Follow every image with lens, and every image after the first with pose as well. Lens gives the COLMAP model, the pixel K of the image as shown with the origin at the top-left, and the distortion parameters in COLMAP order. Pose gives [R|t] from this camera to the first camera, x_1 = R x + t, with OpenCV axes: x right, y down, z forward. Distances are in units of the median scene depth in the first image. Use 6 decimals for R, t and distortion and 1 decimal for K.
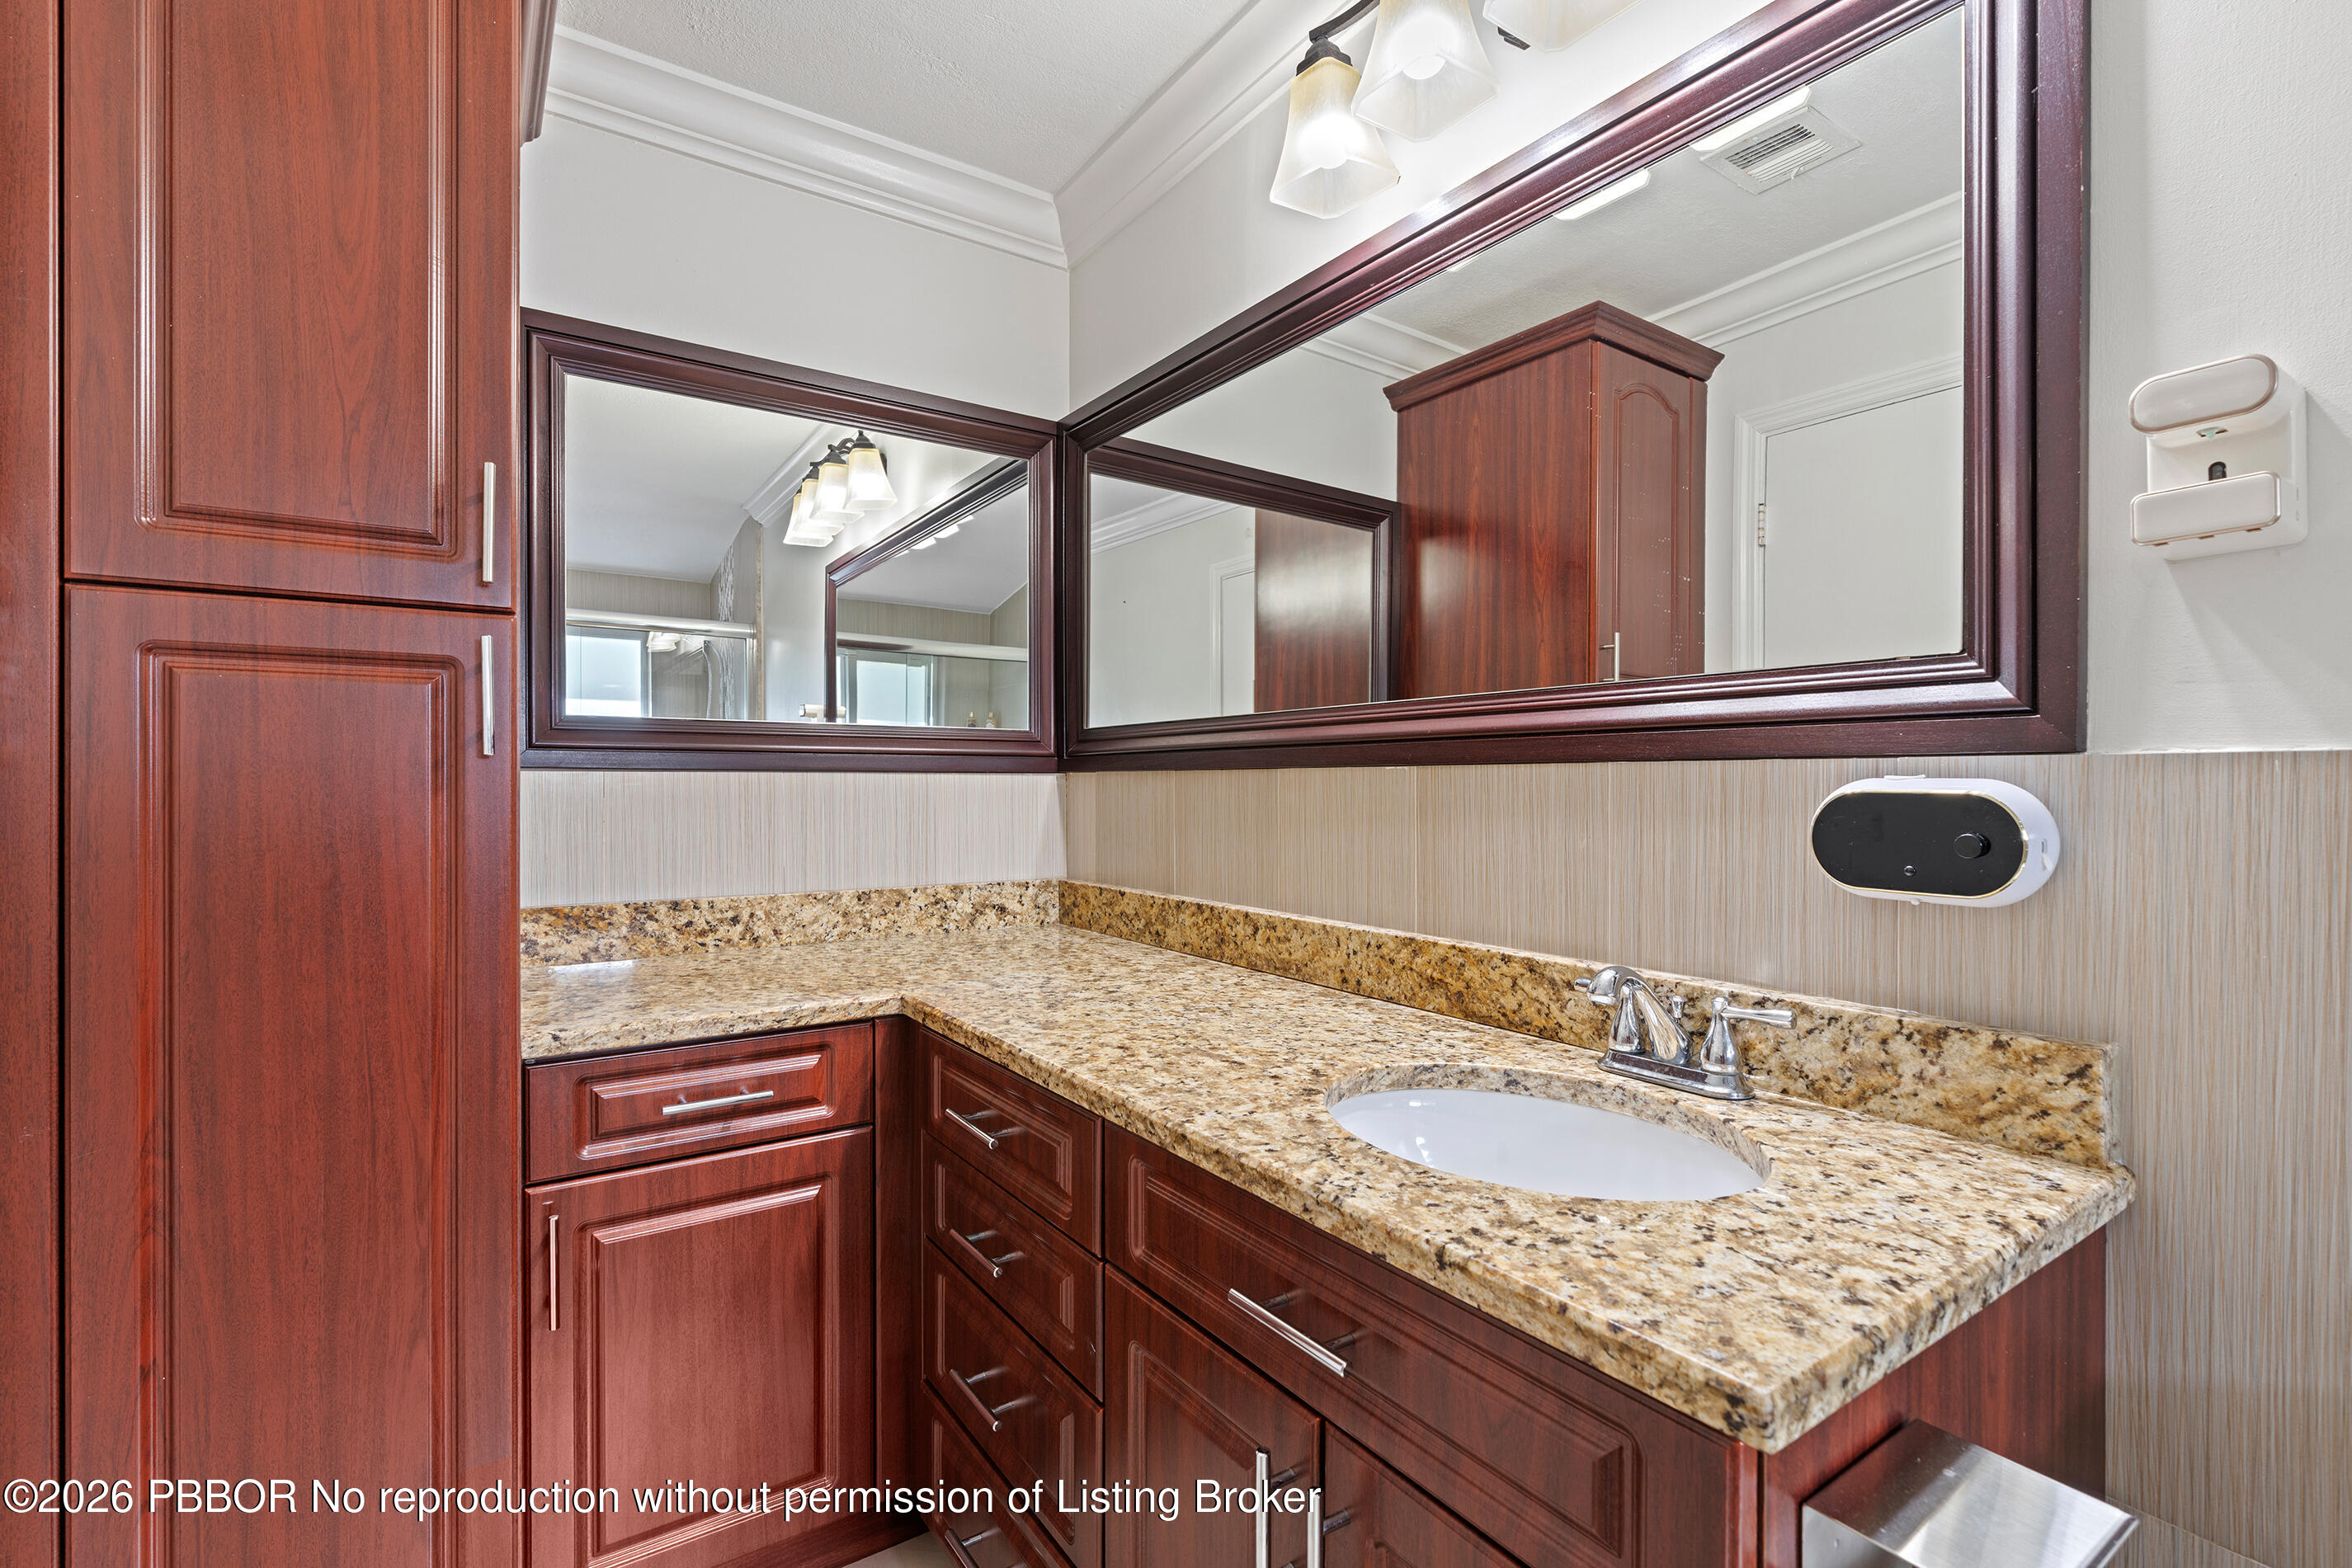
lens RADIAL K [[1070.4, 0, 1178.8], [0, 1070.4, 790.5], [0, 0, 1]] dist [0.004027, 0.000260]
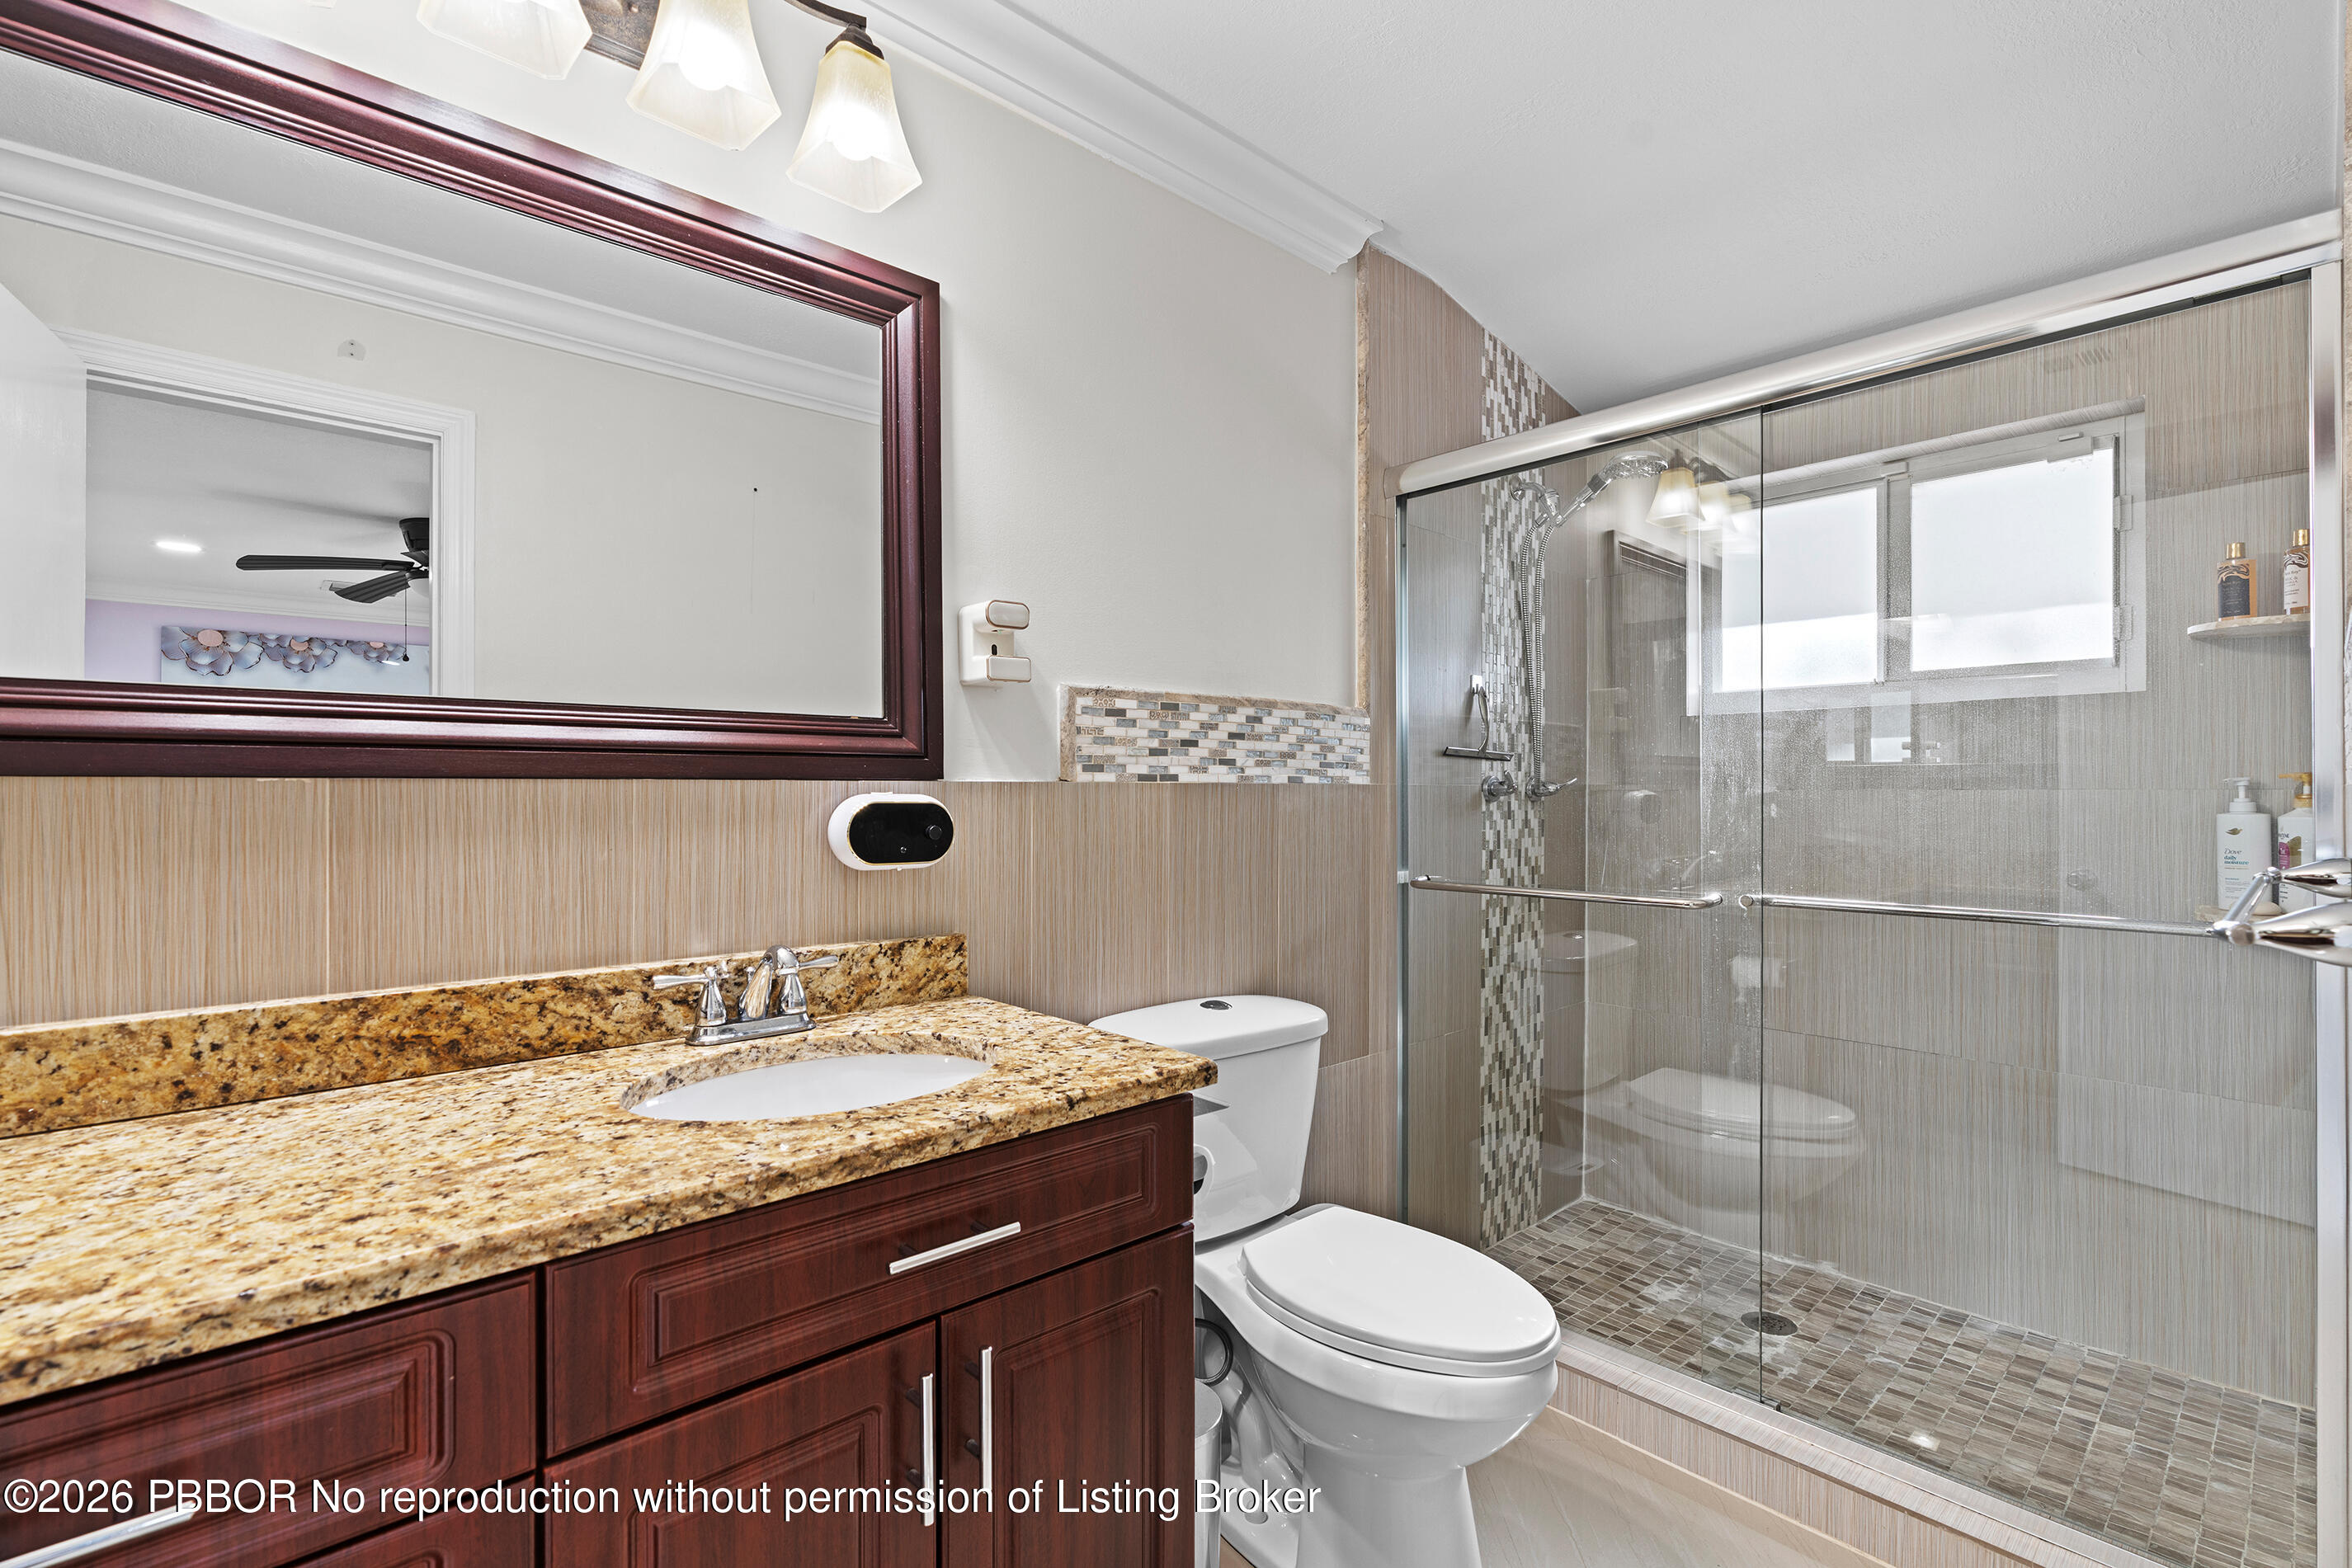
lens RADIAL K [[1070.4, 0, 1176.5], [0, 1070.4, 785.8], [0, 0, 1]] dist [0.004027, 0.000260]
pose [[-0.137257, 0.003914, 0.990528, -0.872278], [0.008037, 0.999964, -0.002838, -0.014098], [-0.990503, 0.007572, -0.137283, 0.693793]]
